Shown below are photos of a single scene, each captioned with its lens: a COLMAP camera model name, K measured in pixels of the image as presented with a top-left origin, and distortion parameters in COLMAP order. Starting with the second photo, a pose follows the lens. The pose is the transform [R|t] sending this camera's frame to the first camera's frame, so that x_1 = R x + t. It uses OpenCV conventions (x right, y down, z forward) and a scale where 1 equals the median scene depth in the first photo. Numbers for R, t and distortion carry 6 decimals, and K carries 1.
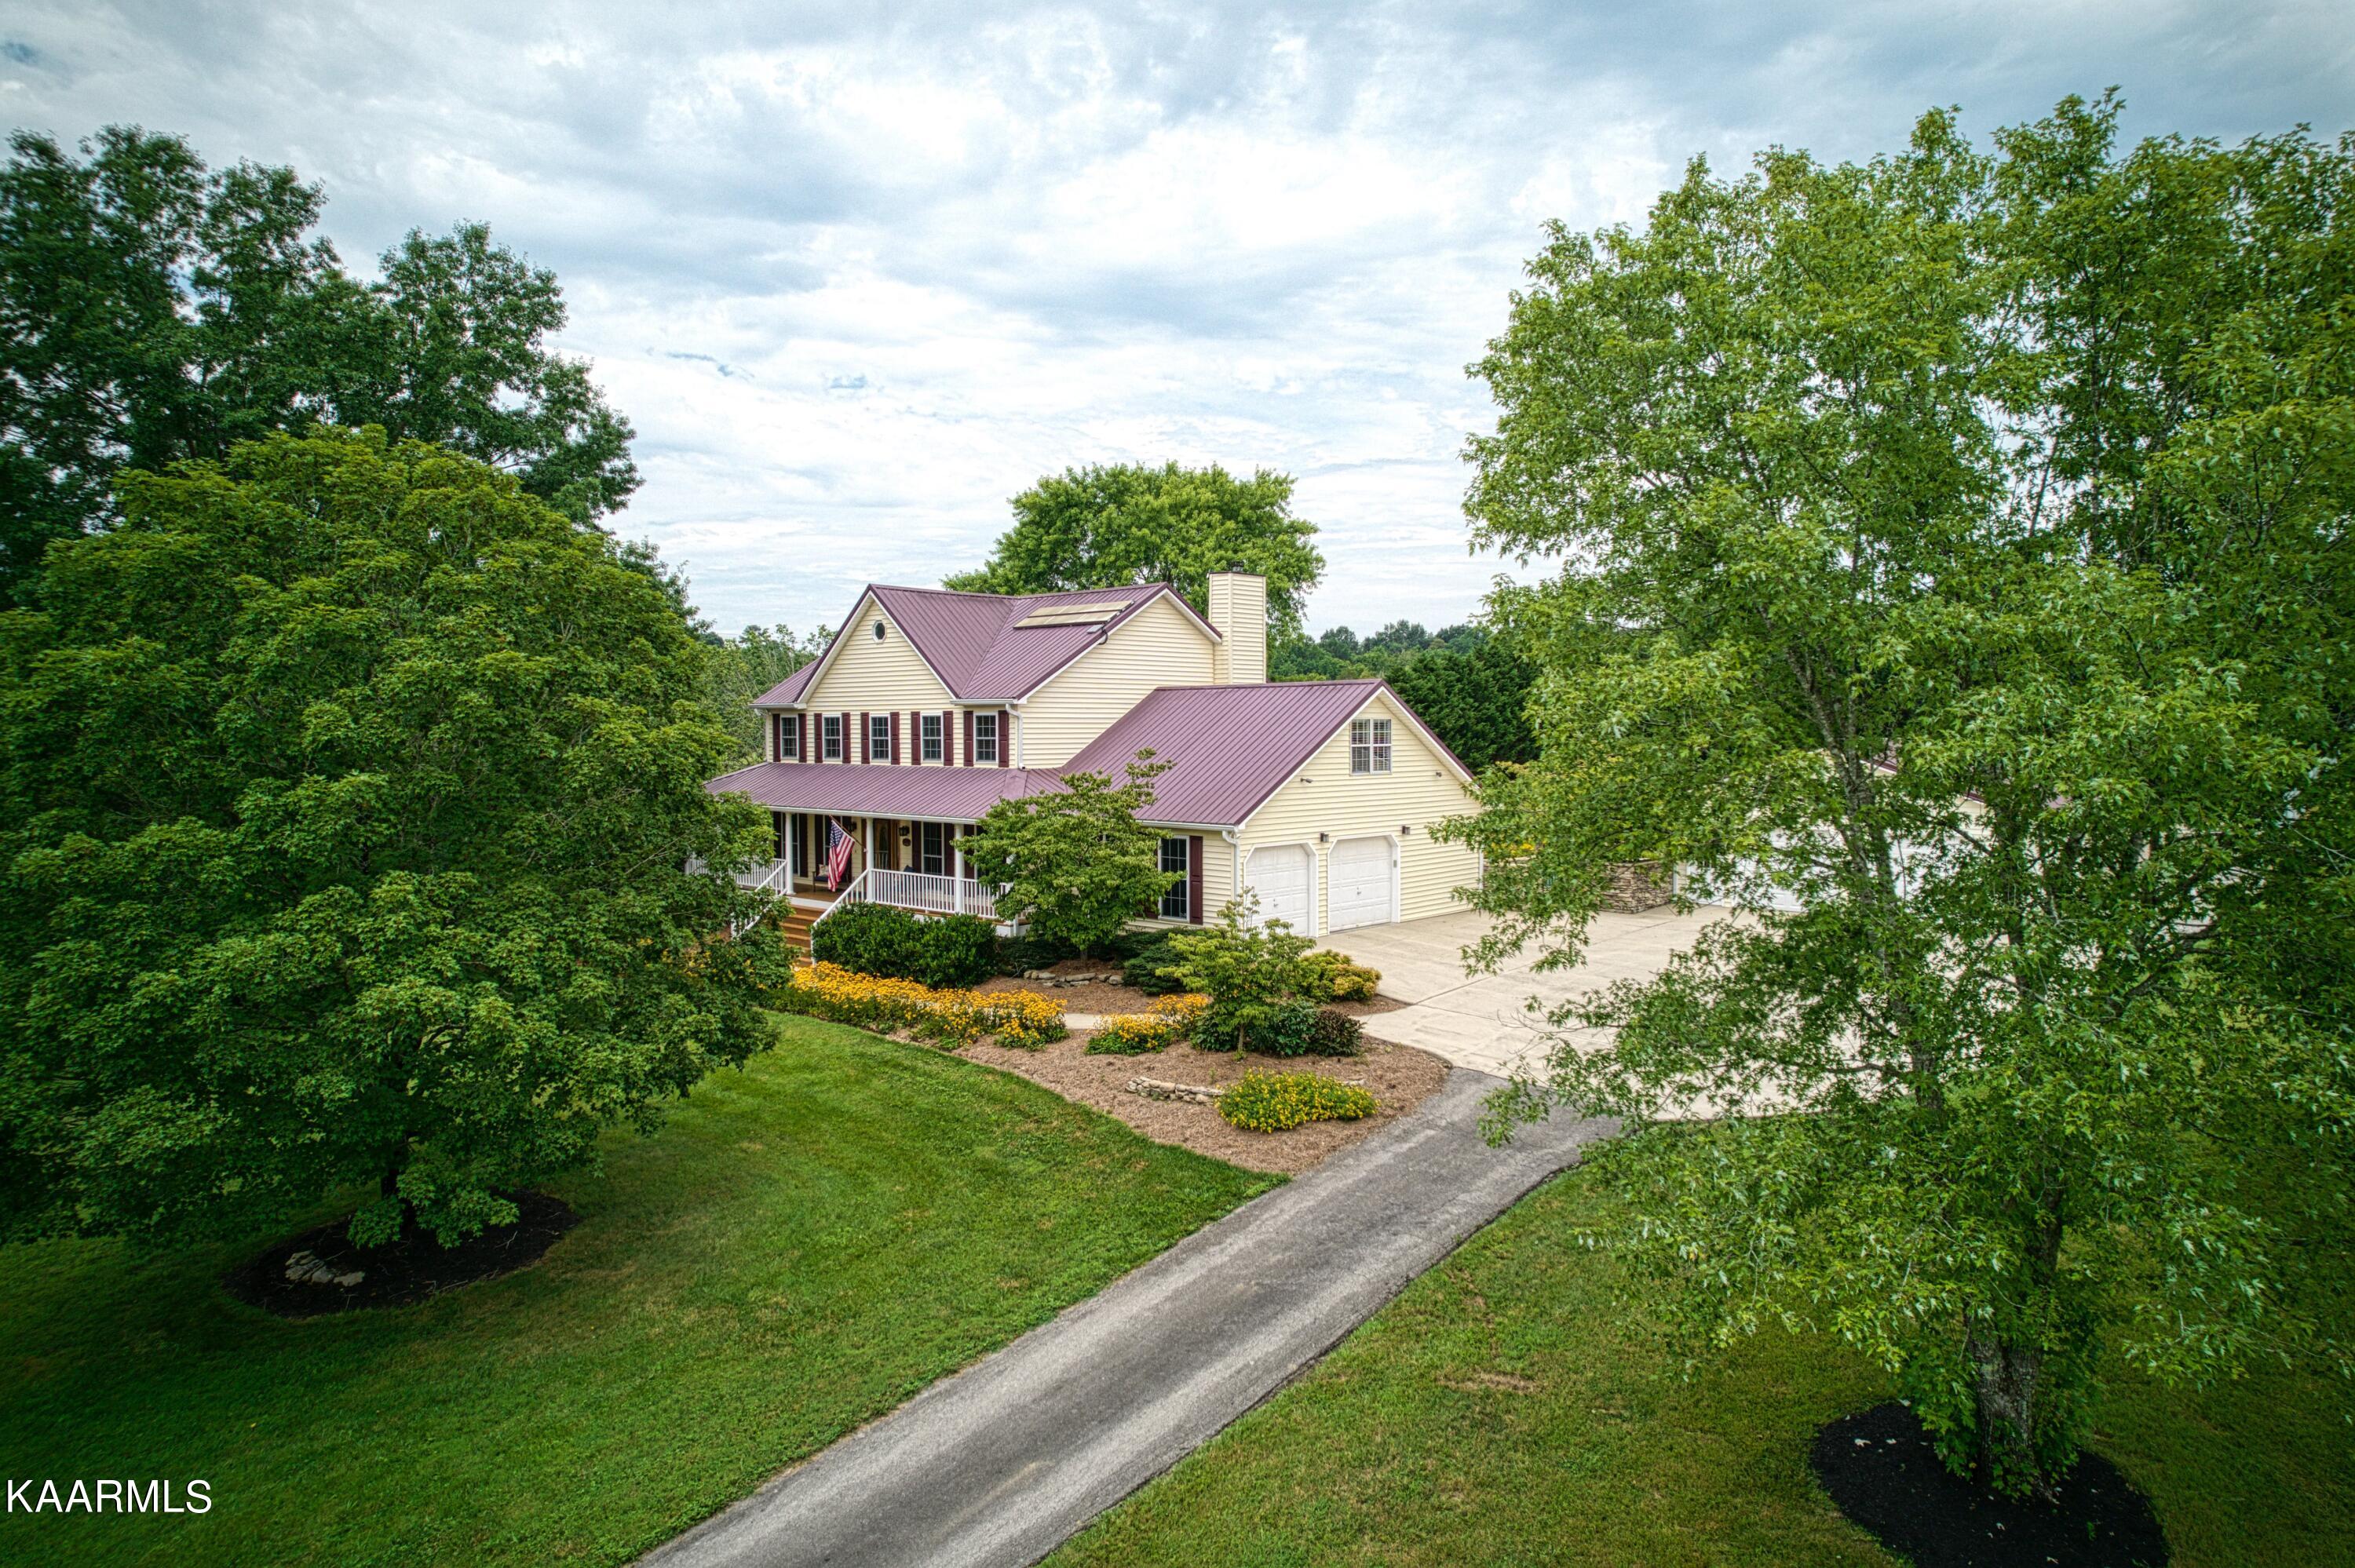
lens RADIAL K [[1499.4, 0, 1175.2], [0, 1499.4, 780.4], [0, 0, 1]] dist [-0.068249, 0.055165]
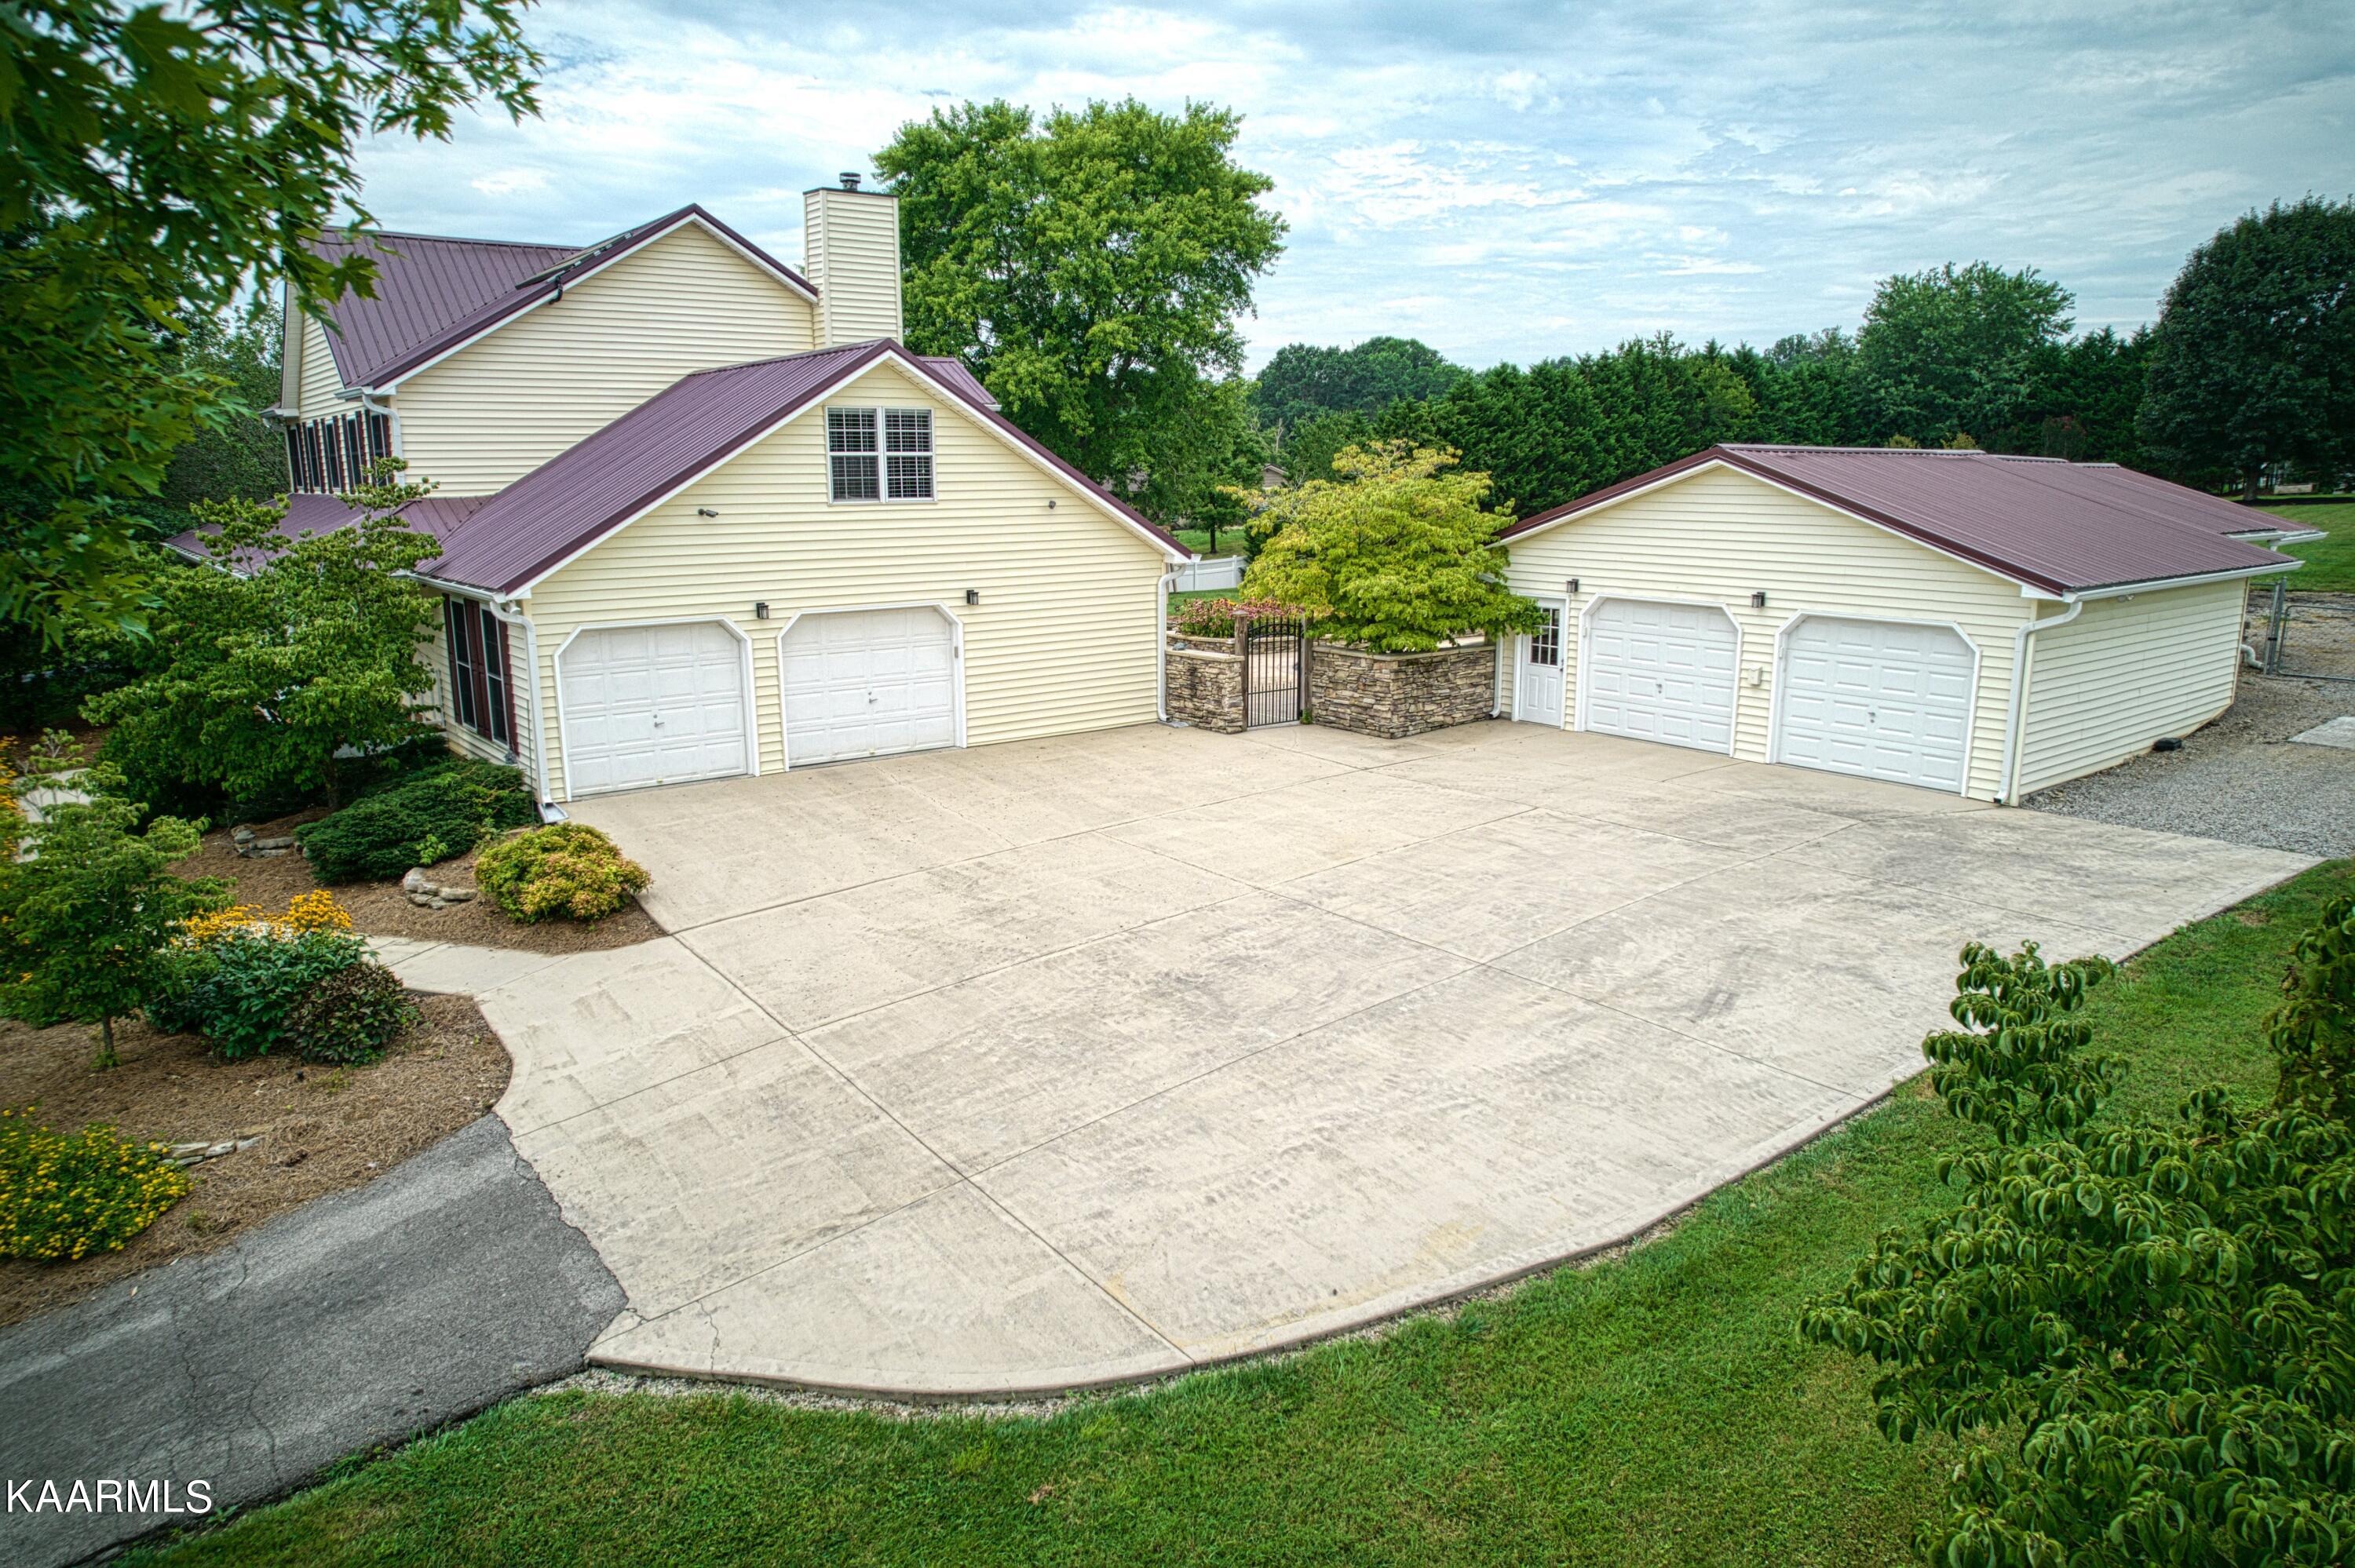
lens RADIAL K [[1499.4, 0, 1177.8], [0, 1499.4, 789.8], [0, 0, 1]] dist [-0.068249, 0.055165]
pose [[0.987820, 0.029080, -0.152862, 0.180840], [-0.002029, 0.984705, 0.174216, 0.002274], [0.155590, -0.171784, 0.972770, 0.225693]]
